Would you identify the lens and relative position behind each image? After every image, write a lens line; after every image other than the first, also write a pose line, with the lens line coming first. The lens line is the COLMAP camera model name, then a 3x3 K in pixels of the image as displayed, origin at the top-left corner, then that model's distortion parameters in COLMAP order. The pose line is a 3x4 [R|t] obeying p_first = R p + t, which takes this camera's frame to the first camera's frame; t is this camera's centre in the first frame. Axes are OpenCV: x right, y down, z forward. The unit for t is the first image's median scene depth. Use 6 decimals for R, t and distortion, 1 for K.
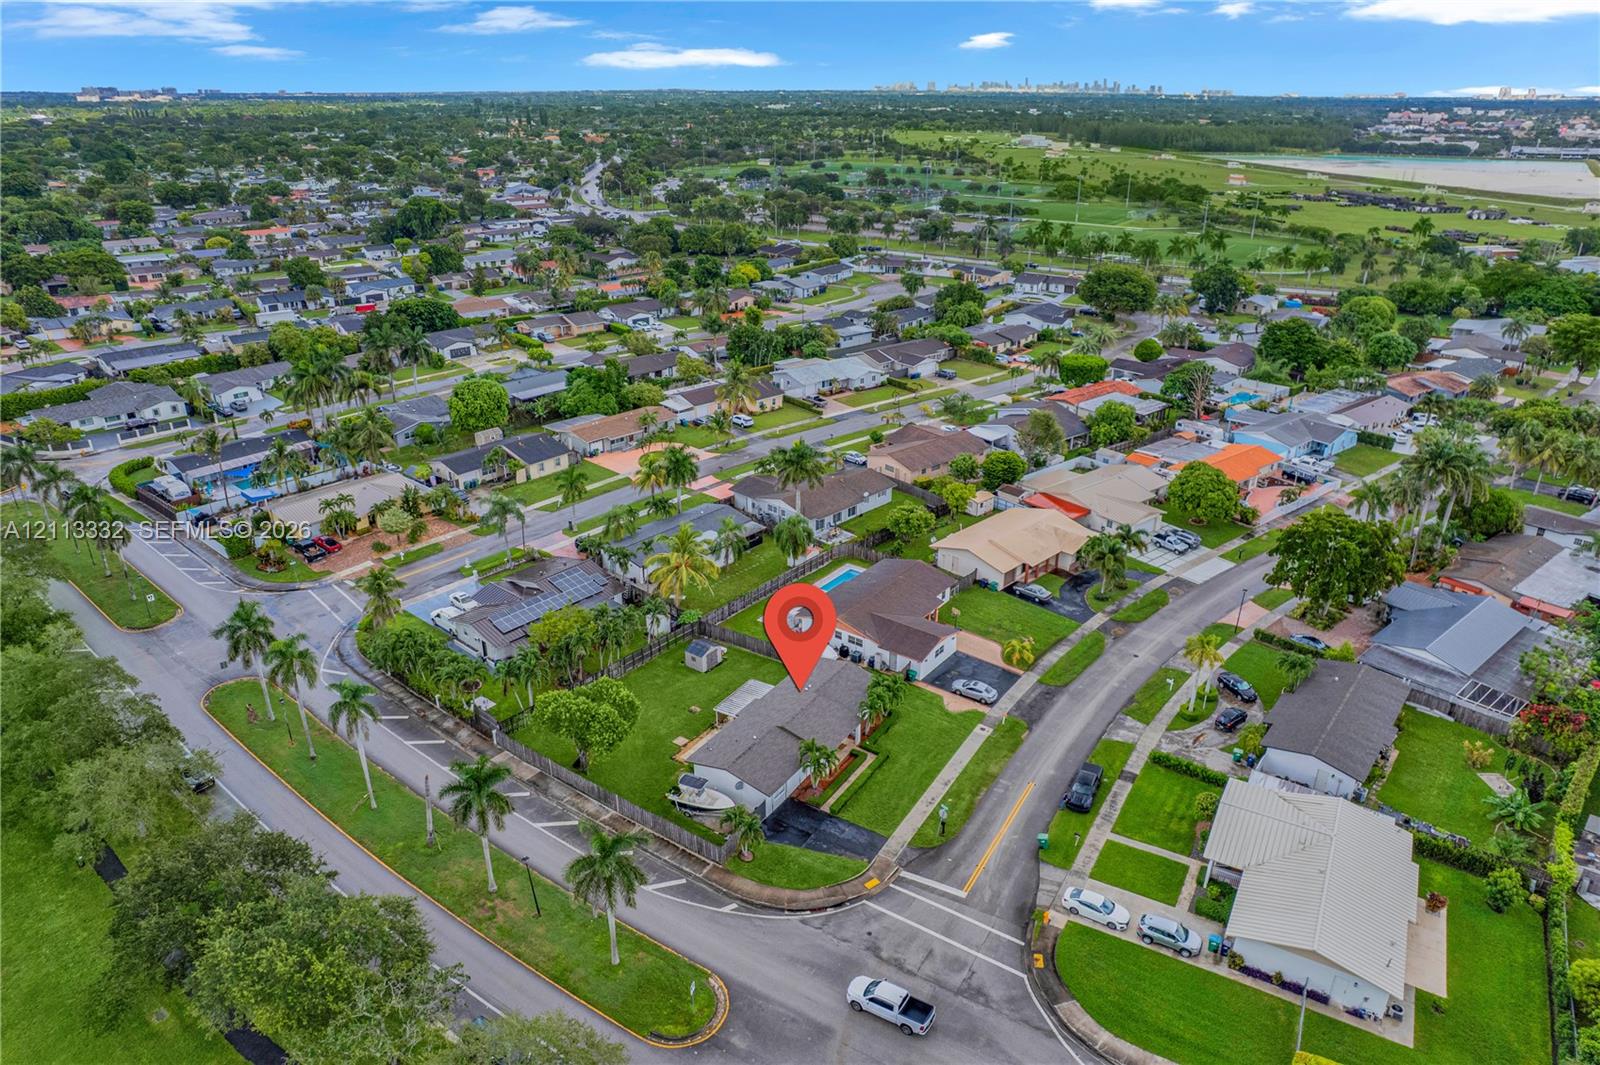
lens RADIAL K [[1034.9, 0, 800.4], [0, 1034.9, 541.1], [0, 0, 1]] dist [-0.043843, 0.037404]
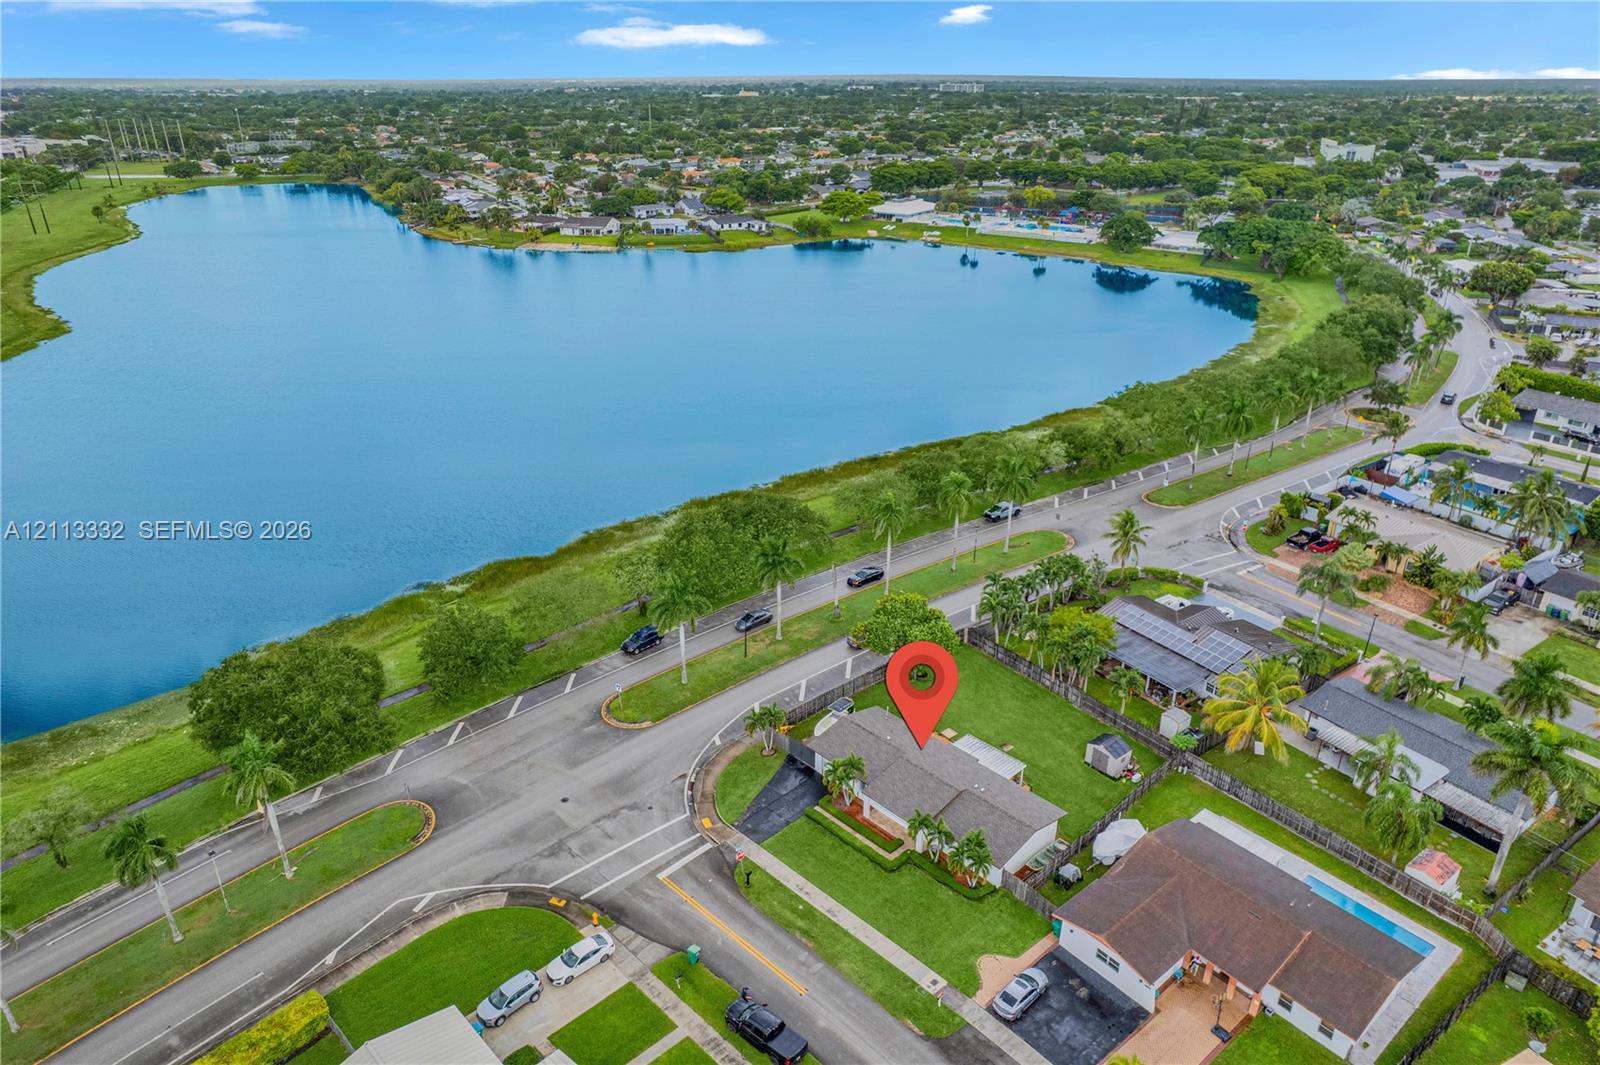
lens RADIAL K [[1034.9, 0, 800.6], [0, 1034.9, 526.2], [0, 0, 1]] dist [-0.043843, 0.037404]
pose [[-0.244802, 0.399348, -0.883512, 0.704579], [-0.402063, 0.787384, 0.467301, -0.363268], [0.882280, 0.469624, -0.032190, 0.794948]]
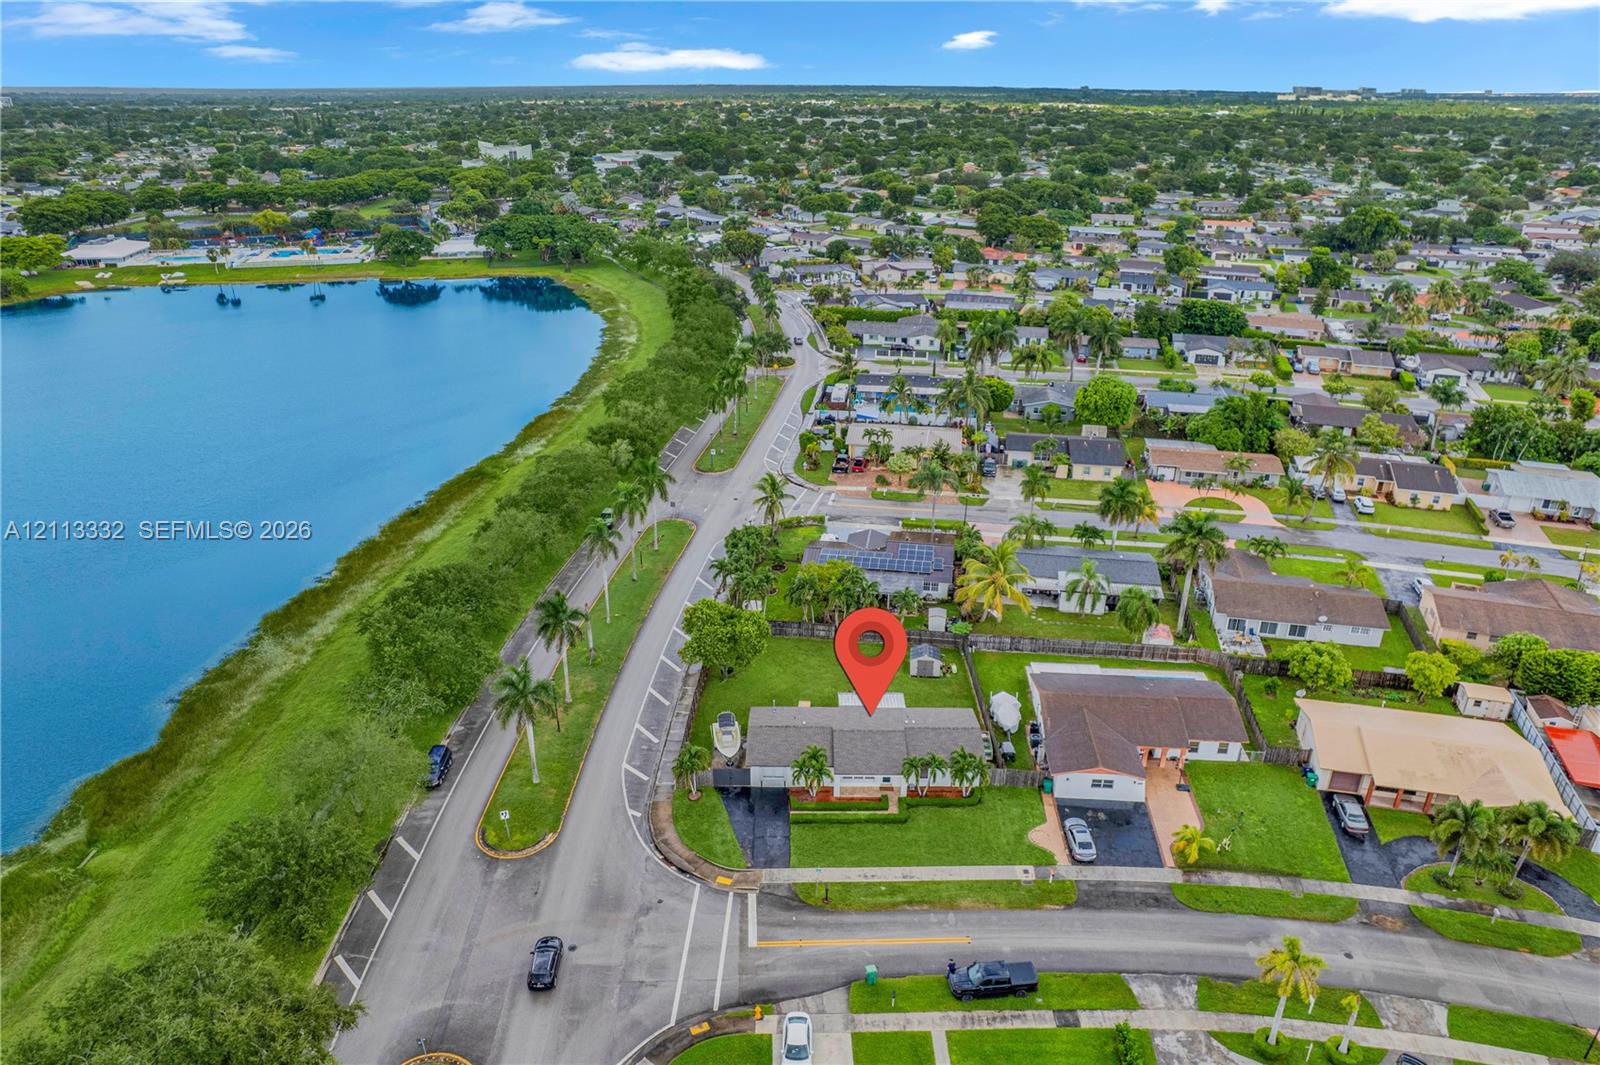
lens RADIAL K [[1034.9, 0, 797.9], [0, 1034.9, 531.4], [0, 0, 1]] dist [-0.043843, 0.037404]
pose [[0.530348, 0.346872, -0.773570, 0.621458], [-0.353221, 0.919904, 0.170326, -0.142176], [0.770692, 0.182910, 0.610392, 0.312363]]
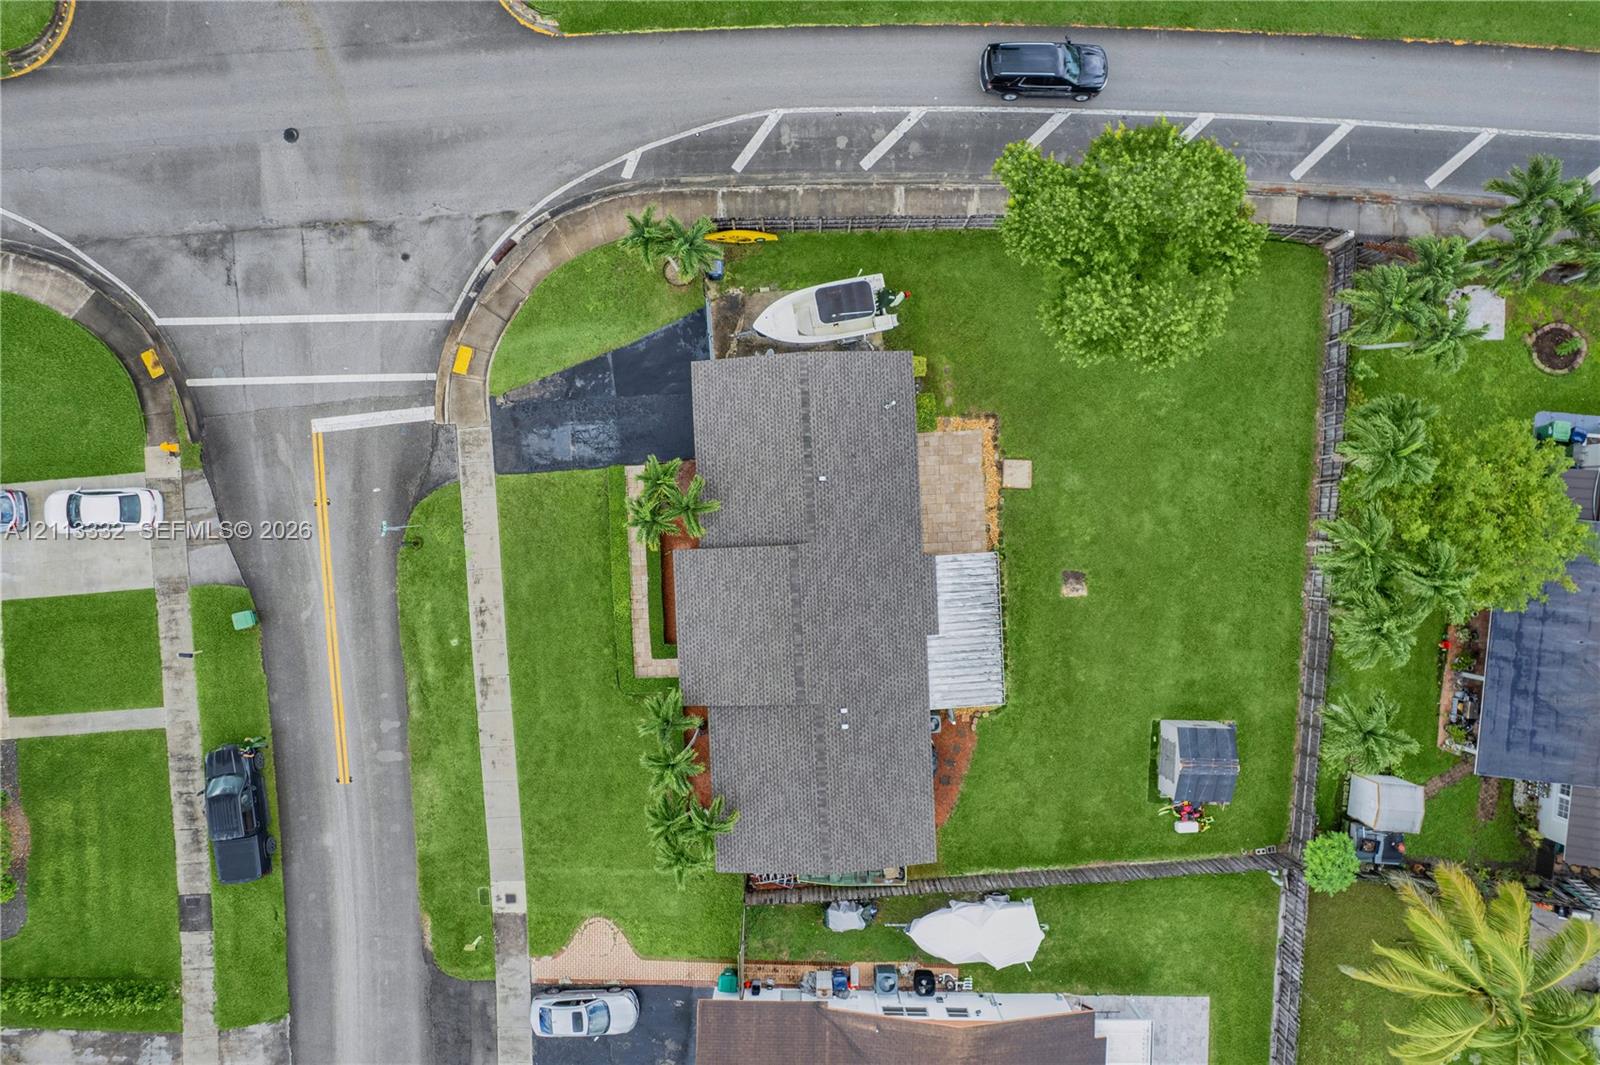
lens RADIAL K [[1034.9, 0, 801.8], [0, 1034.9, 531.9], [0, 0, 1]] dist [-0.043843, 0.037404]
pose [[-0.815556, 0.578647, 0.005995, -0.024951], [-0.231193, -0.335310, 0.913300, -0.209105], [0.530488, 0.743462, 0.407244, 0.764682]]
